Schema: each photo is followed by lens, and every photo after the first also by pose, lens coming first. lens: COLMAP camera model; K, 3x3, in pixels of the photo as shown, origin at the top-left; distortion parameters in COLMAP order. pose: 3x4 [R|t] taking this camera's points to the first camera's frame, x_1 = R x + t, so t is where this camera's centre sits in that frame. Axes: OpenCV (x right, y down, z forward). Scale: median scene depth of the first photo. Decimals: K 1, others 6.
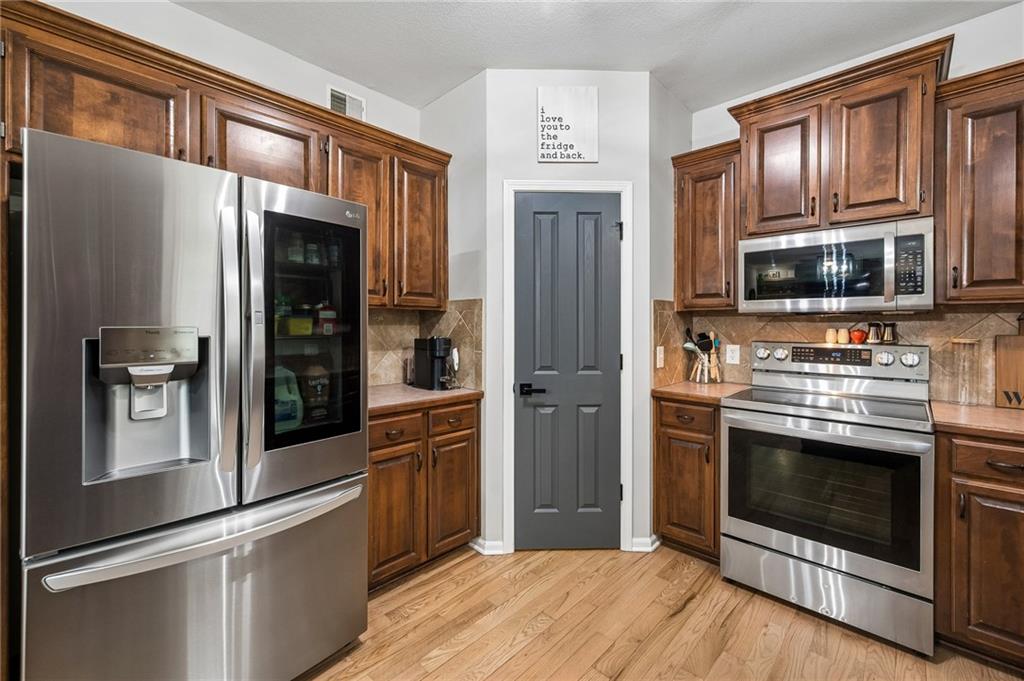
lens RADIAL K [[418.2, 0, 512.1], [0, 418.2, 323.8], [0, 0, 1]] dist [0.000239, -0.000136]
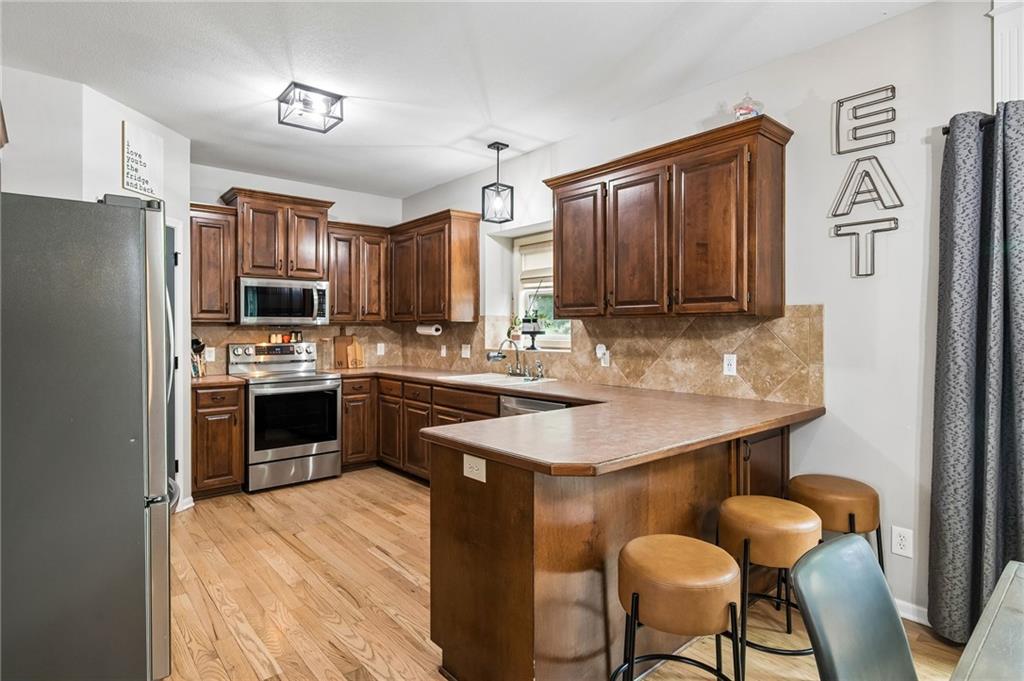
lens RADIAL K [[529.5, 0, 512.0], [0, 529.5, 340.5], [0, 0, 1]] dist [-0.000155, -0.000021]
pose [[0.100673, -0.023235, 0.994648, -1.227159], [0.004422, 0.999728, 0.022906, -0.008050], [-0.994910, 0.002092, 0.100748, -0.166879]]
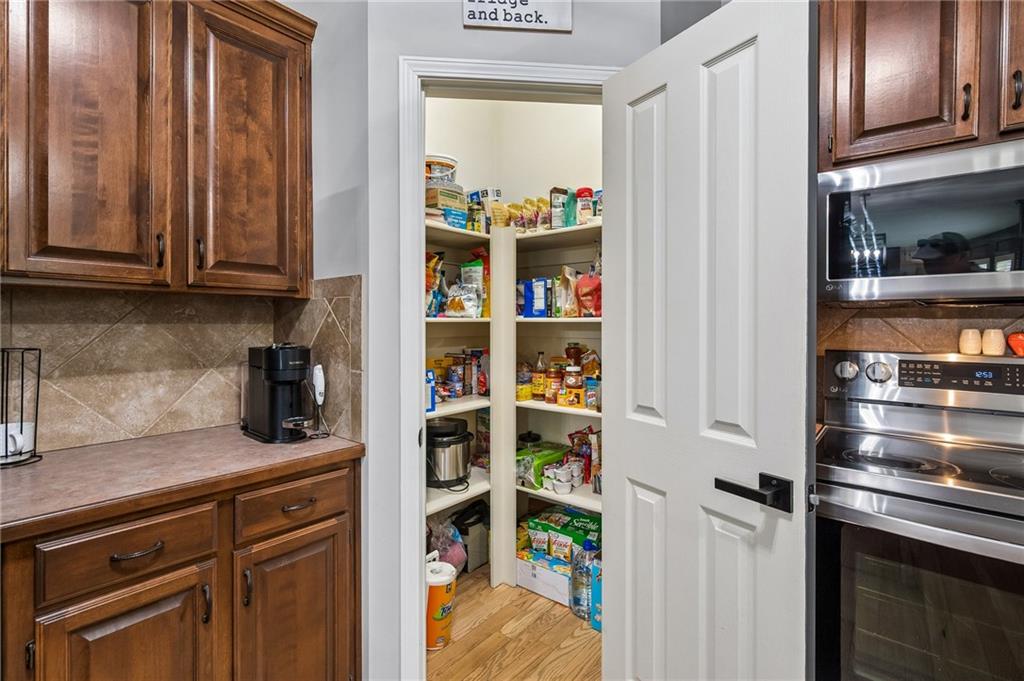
lens RADIAL K [[471.9, 0, 511.9], [0, 471.9, 322.0], [0, 0, 1]] dist [-0.000769, -0.000133]
pose [[0.998060, -0.000302, 0.062255, 0.087084], [0.000239, 0.999999, 0.001012, 0.000727], [-0.062256, -0.000995, 0.998060, 0.378121]]
